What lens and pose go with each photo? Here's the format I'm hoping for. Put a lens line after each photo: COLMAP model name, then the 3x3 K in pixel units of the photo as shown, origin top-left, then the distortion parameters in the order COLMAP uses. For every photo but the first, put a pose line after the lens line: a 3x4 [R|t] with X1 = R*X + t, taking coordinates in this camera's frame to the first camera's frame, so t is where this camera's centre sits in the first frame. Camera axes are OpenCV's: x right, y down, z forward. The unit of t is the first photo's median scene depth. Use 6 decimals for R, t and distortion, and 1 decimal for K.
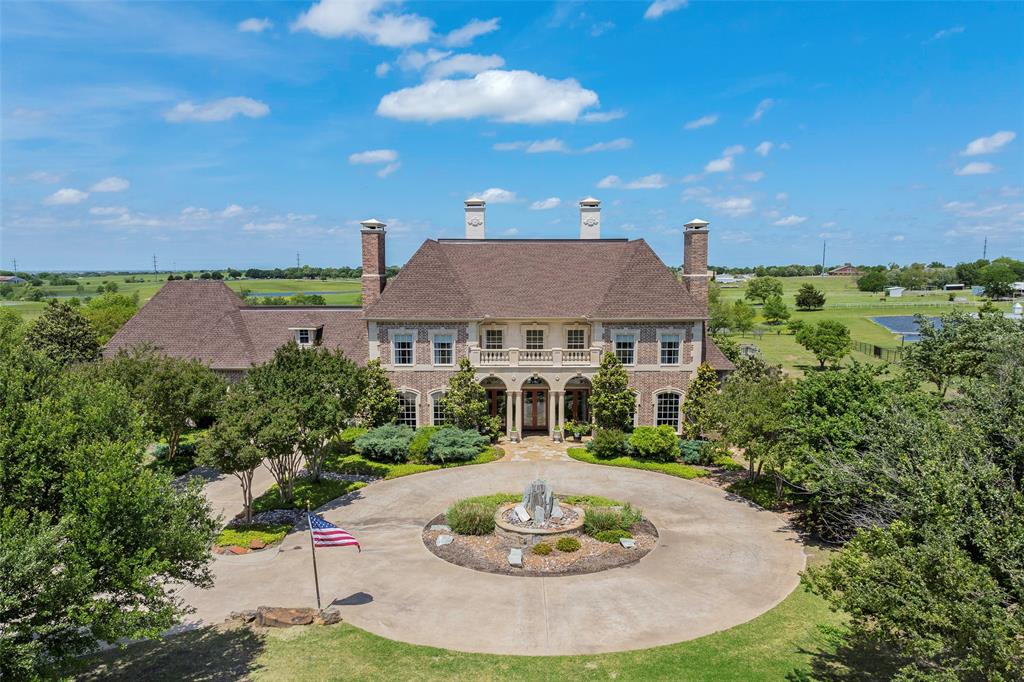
lens RADIAL K [[774.2, 0, 512.0], [0, 774.2, 341.0], [0, 0, 1]] dist [-0.002209, -0.000663]
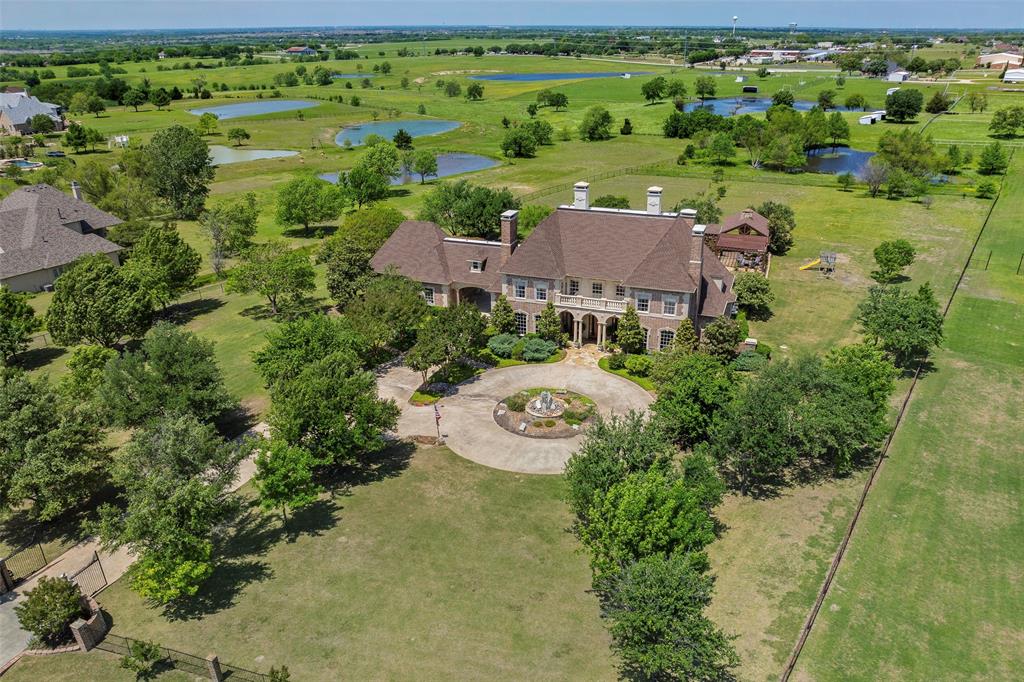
lens RADIAL K [[774.2, 0, 512.0], [0, 774.2, 341.0], [0, 0, 1]] dist [-0.002209, -0.000663]
pose [[0.945067, 0.119660, -0.304189, 0.403841], [-0.026115, 0.955252, 0.294637, -0.407480], [0.325833, -0.270508, 0.905902, -0.662474]]
